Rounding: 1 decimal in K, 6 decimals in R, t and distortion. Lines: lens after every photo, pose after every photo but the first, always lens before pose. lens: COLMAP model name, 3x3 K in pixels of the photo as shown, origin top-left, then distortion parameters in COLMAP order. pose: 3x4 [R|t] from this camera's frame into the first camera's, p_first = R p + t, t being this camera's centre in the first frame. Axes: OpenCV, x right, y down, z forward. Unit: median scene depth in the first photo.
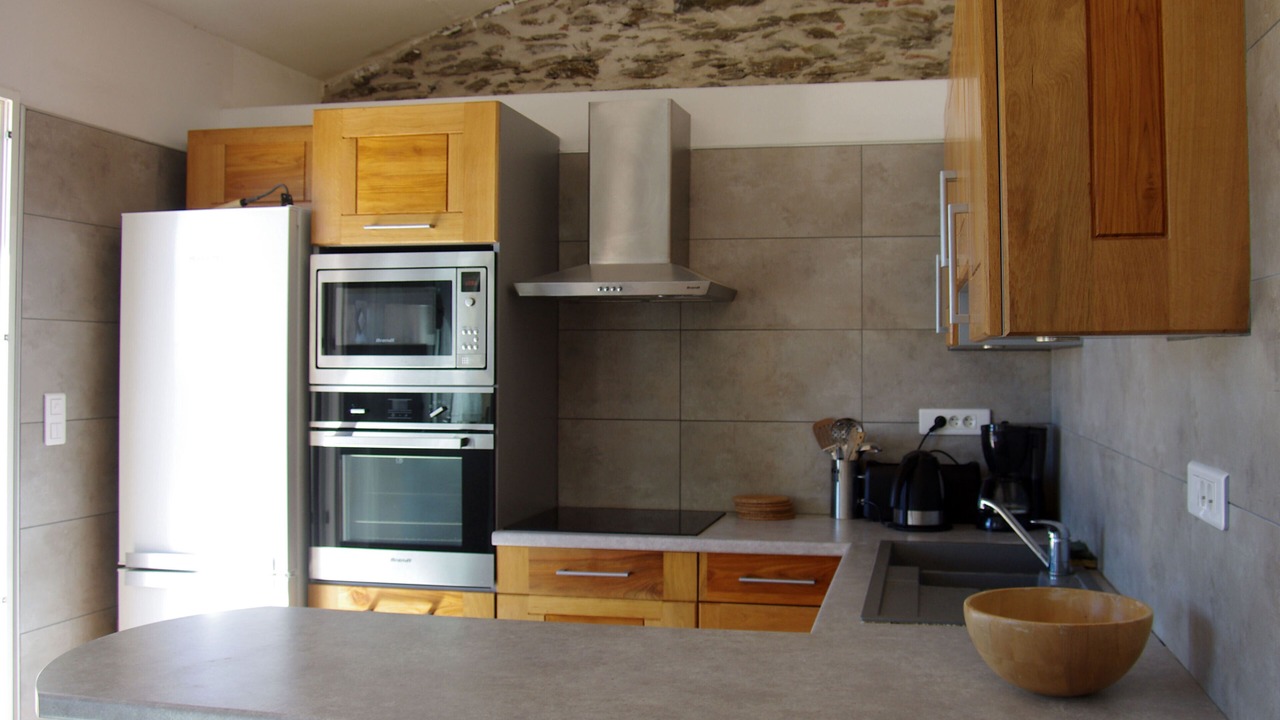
lens RADIAL K [[1342.4, 0, 639.4], [0, 1342.4, 350.0], [0, 0, 1]] dist [-0.094213, 0.000000]
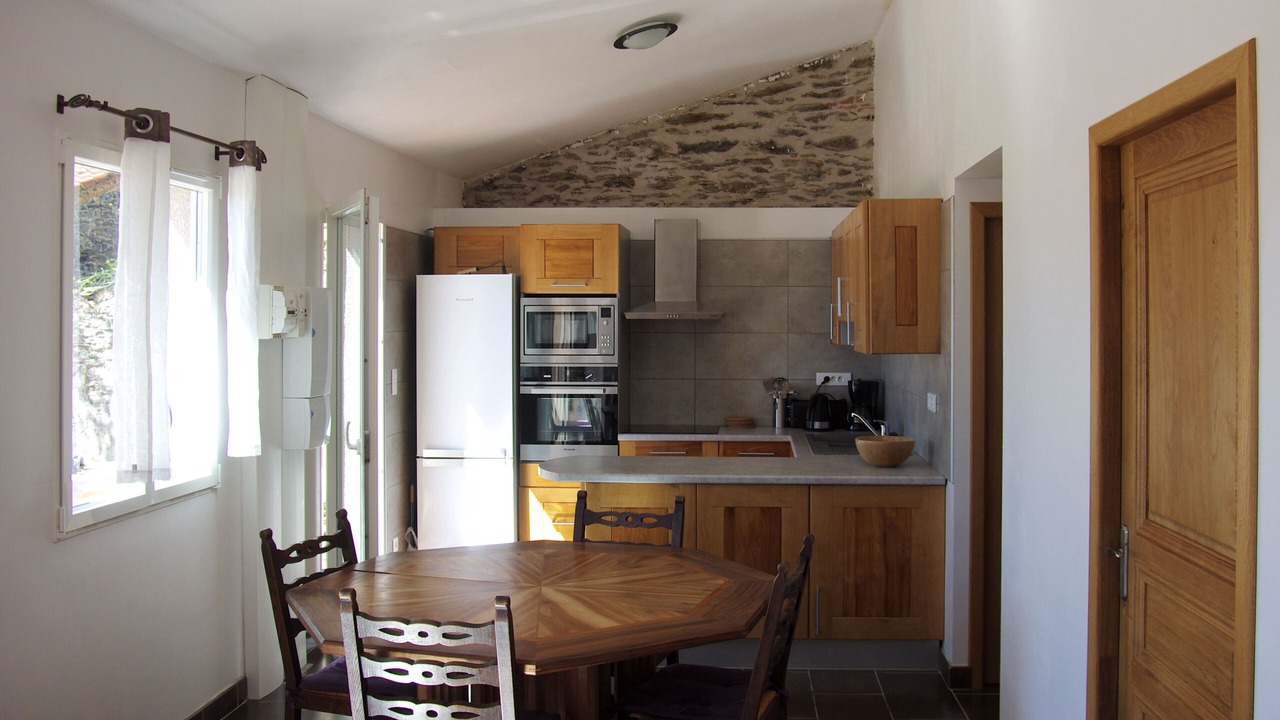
lens RADIAL K [[1342.4, 0, 640.1], [0, 1342.4, 360.7], [0, 0, 1]] dist [-0.094213, 0.000000]
pose [[0.991895, -0.005703, 0.126933, -0.310708], [0.000594, 0.999190, 0.040246, -0.055657], [-0.127060, -0.039844, 0.991094, -0.966762]]
